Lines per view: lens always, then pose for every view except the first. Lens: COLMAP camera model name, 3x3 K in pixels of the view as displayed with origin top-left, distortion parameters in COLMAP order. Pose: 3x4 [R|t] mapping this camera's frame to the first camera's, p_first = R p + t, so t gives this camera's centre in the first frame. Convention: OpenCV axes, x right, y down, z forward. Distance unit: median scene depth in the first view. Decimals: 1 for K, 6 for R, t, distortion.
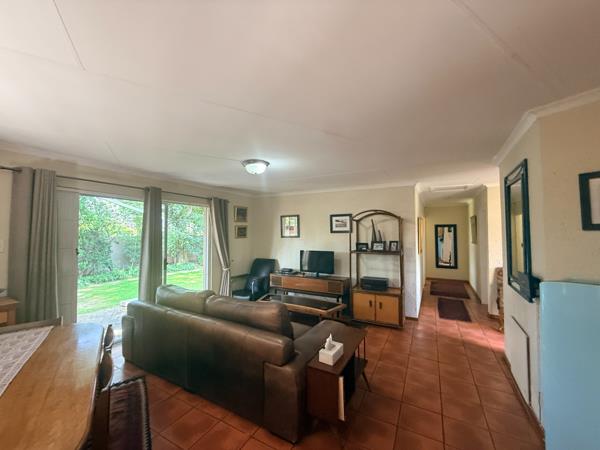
lens RADIAL K [[239.3, 0, 298.5], [0, 239.3, 224.4], [0, 0, 1]] dist [-0.001618, -0.000061]
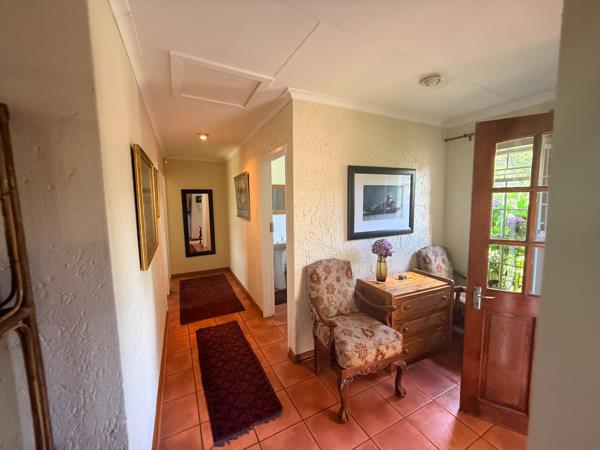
lens RADIAL K [[239.3, 0, 298.5], [0, 239.3, 224.4], [0, 0, 1]] dist [-0.001618, -0.000061]
pose [[0.556555, -0.090698, 0.825846, 0.288440], [-0.010552, 0.993172, 0.116185, 0.021237], [-0.830744, -0.073378, 0.551797, 0.525364]]
